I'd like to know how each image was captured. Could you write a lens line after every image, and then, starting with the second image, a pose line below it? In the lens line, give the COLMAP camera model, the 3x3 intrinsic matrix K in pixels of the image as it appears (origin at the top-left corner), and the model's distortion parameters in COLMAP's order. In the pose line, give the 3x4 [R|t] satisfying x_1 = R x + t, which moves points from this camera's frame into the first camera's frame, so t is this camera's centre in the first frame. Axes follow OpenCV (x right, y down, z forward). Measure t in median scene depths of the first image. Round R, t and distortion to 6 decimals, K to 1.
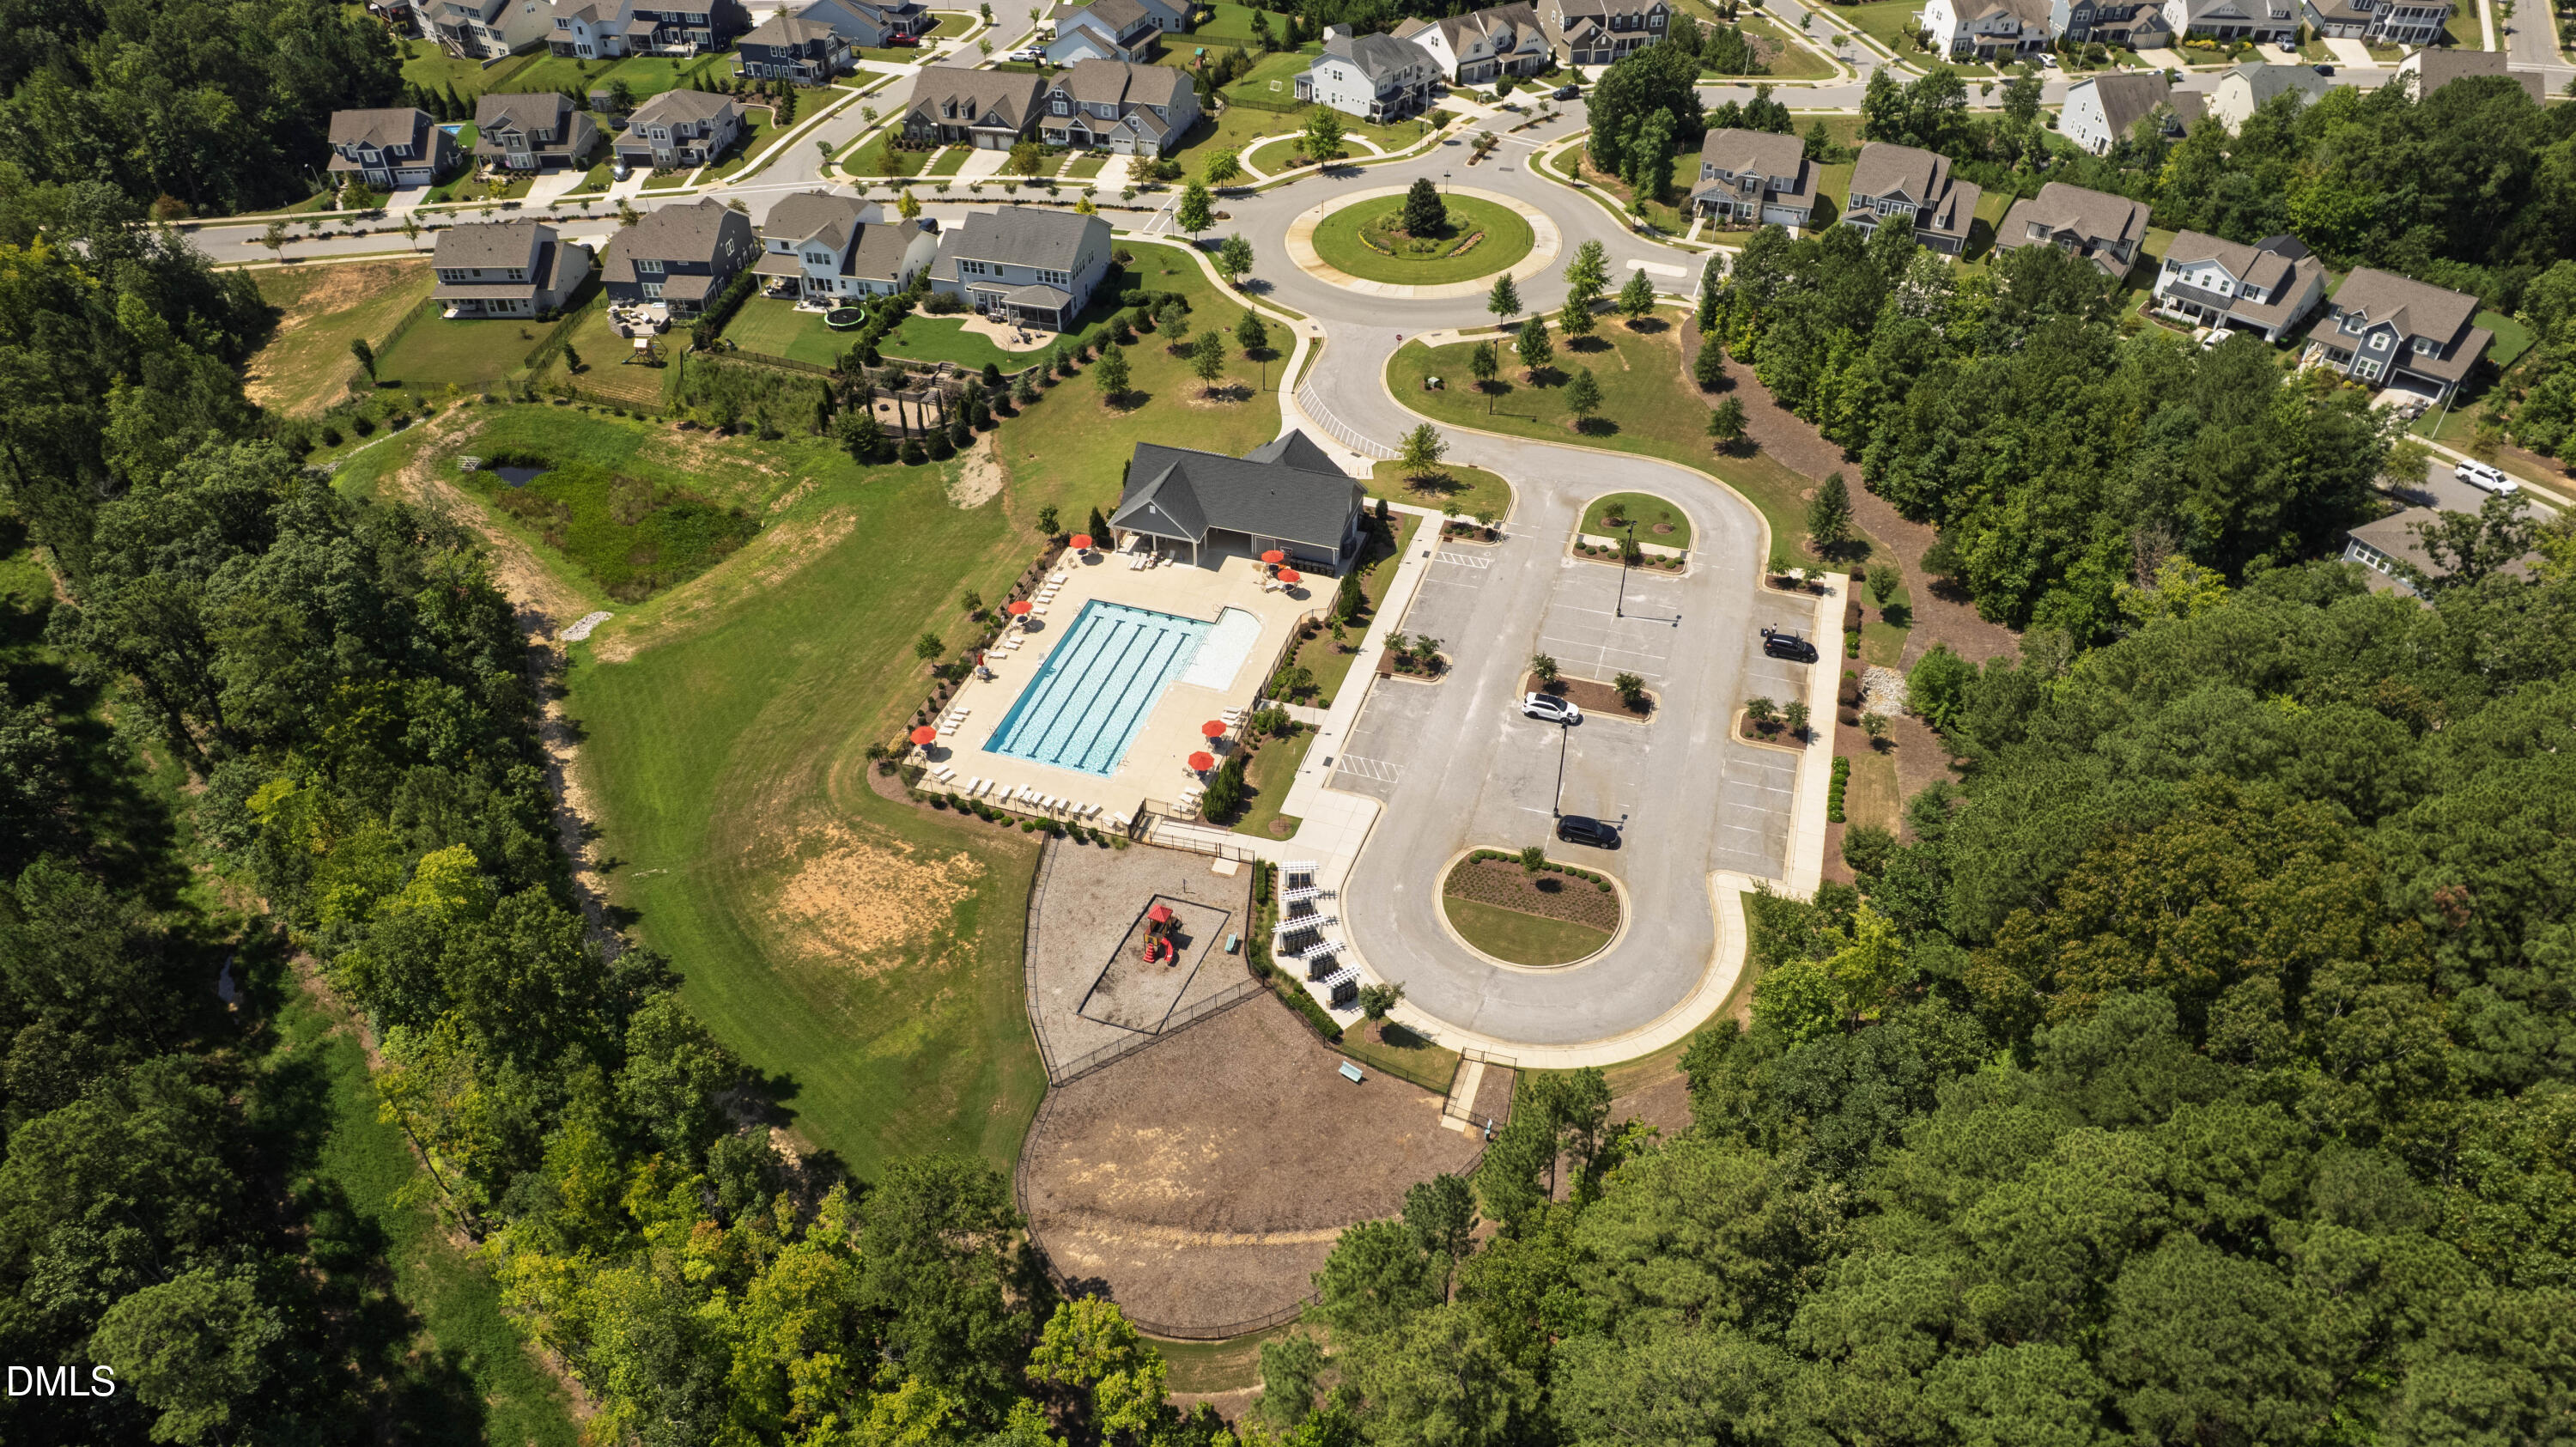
lens RADIAL K [[1642.5, 0, 1288.0], [0, 1642.5, 723.5], [0, 0, 1]] dist [-0.087364, 0.074206]
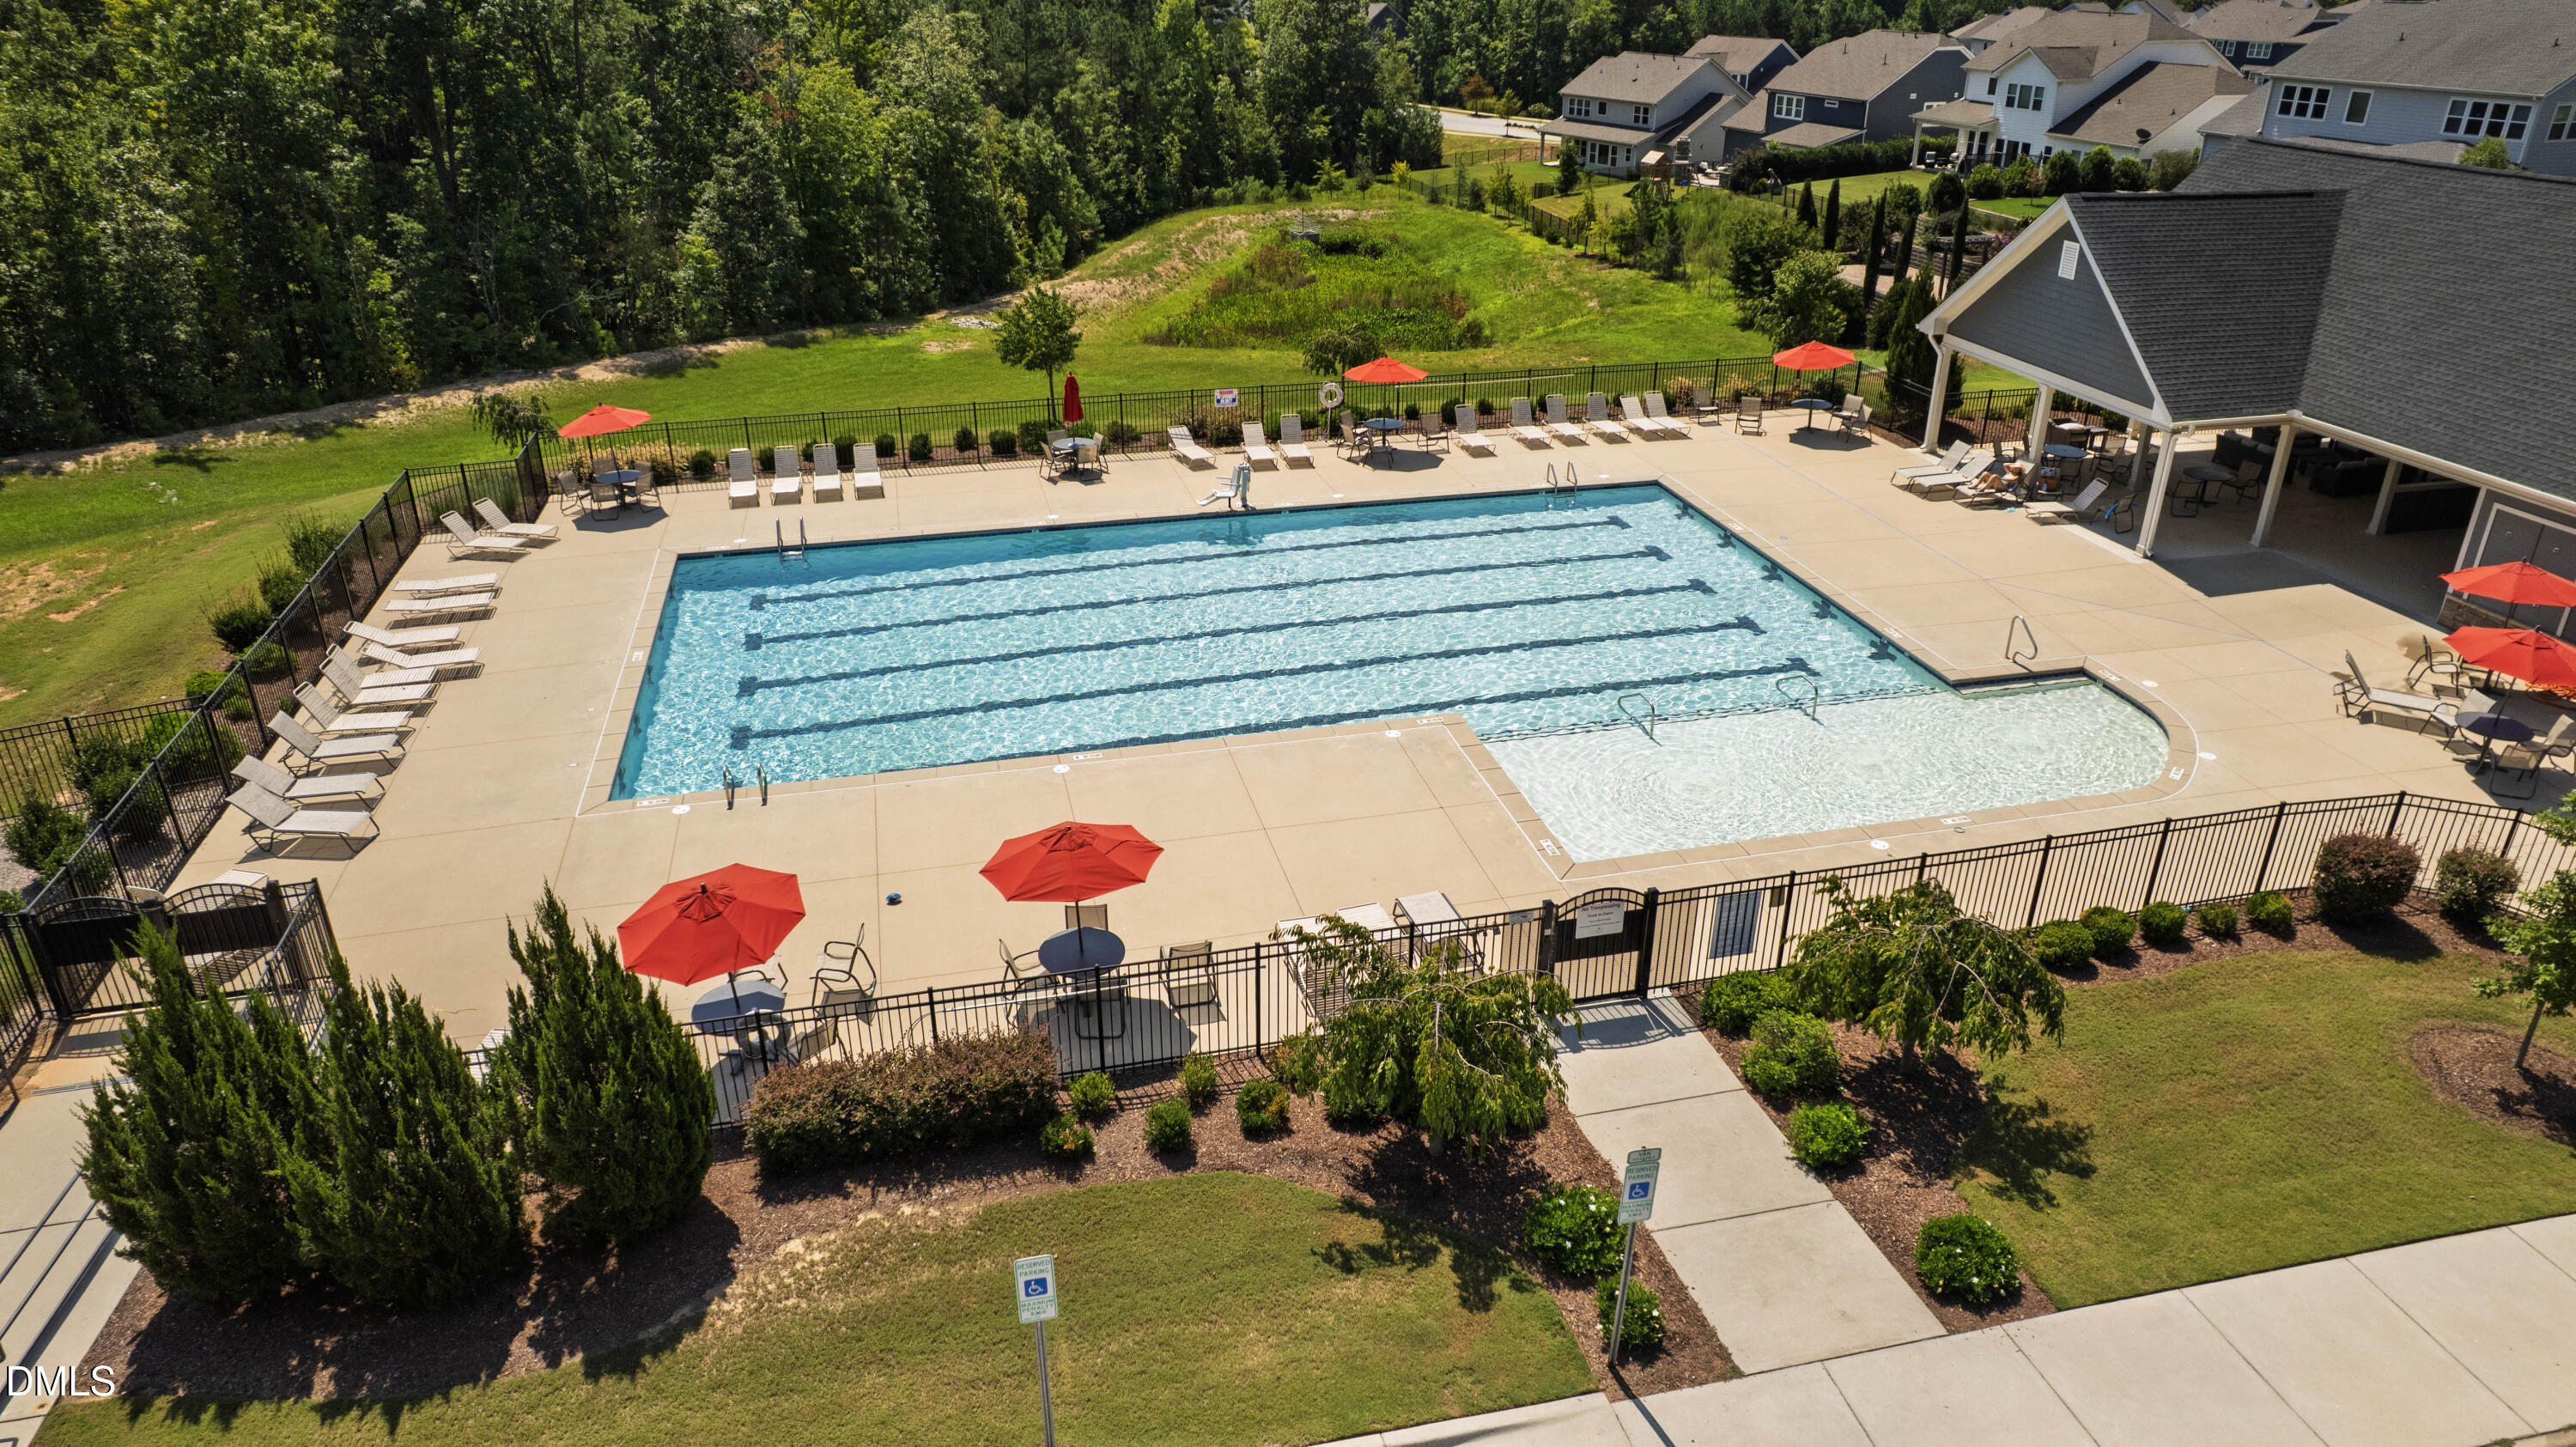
lens RADIAL K [[1642.5, 0, 1288.0], [0, 1642.5, 723.5], [0, 0, 1]] dist [-0.087364, 0.074206]
pose [[0.521469, 0.367191, -0.770222, 0.073142], [-0.540035, 0.840904, 0.035264, -0.023288], [0.660631, 0.397557, 0.636801, 0.923052]]
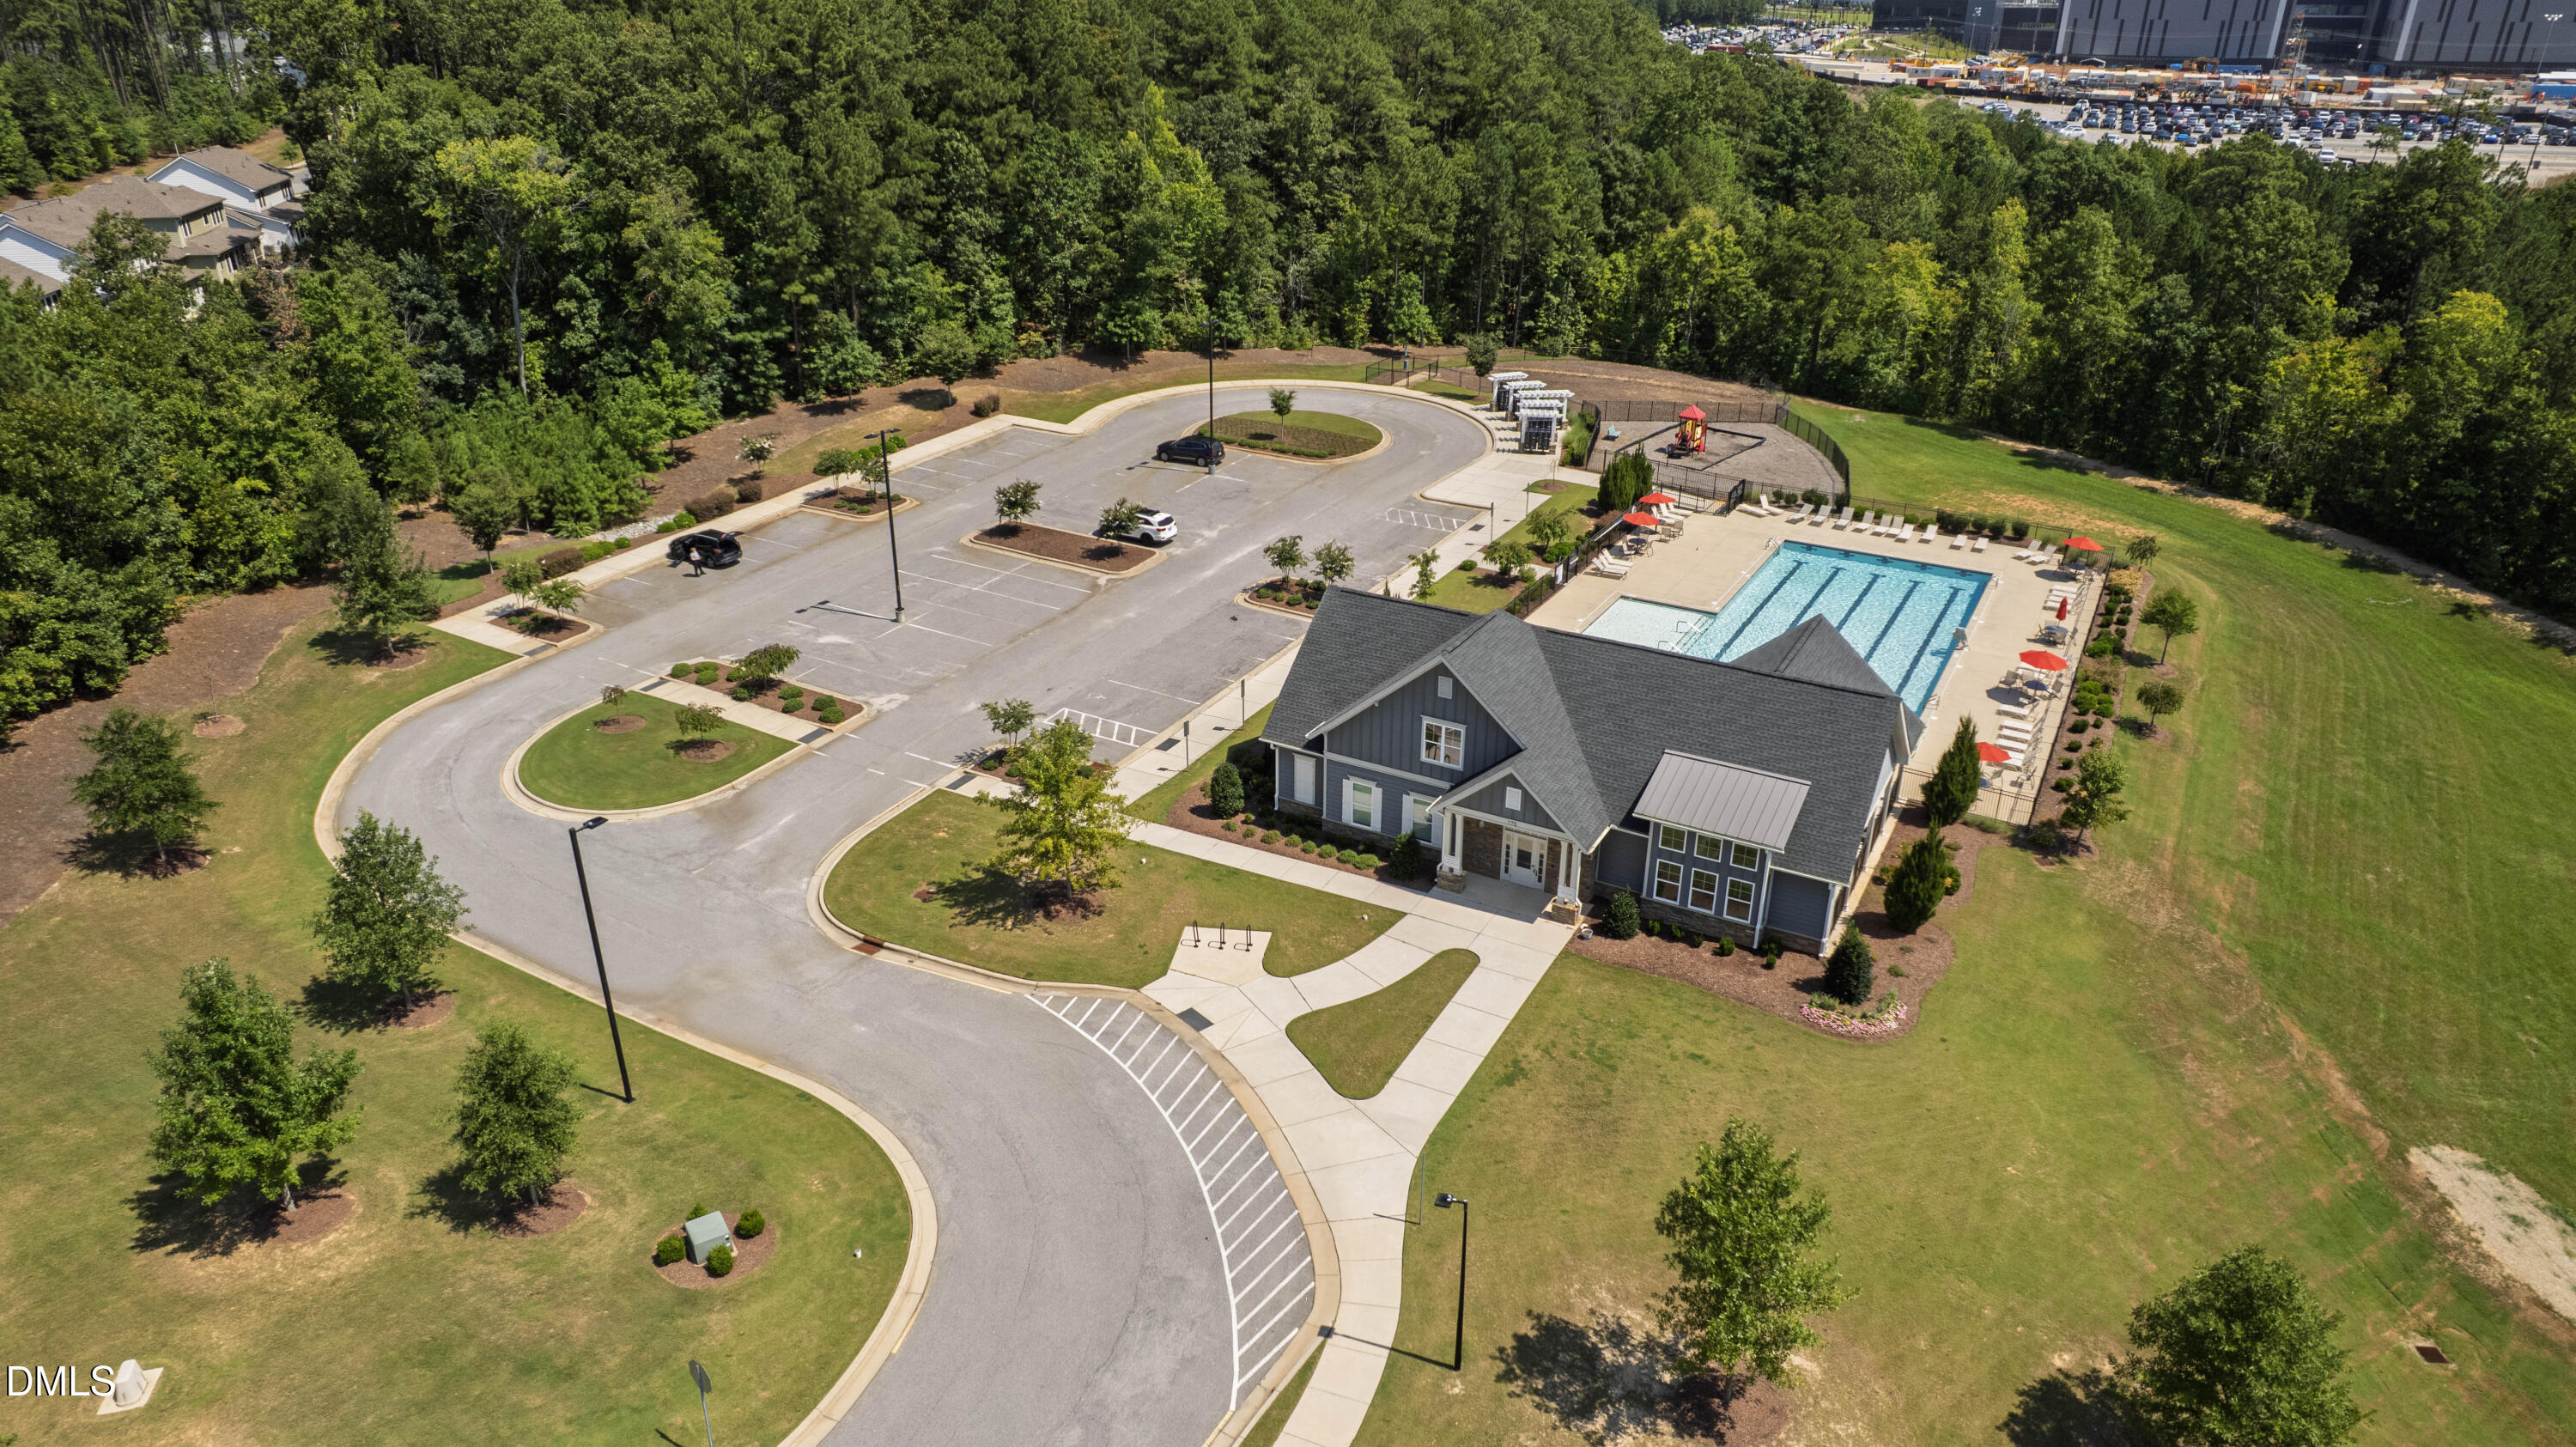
lens RADIAL K [[1642.5, 0, 1288.0], [0, 1642.5, 723.5], [0, 0, 1]] dist [-0.087364, 0.074206]
pose [[-0.978940, -0.086346, 0.184989, -0.034496], [0.129823, 0.436018, 0.890525, -0.588490], [-0.157552, 0.895786, -0.415626, 1.392572]]
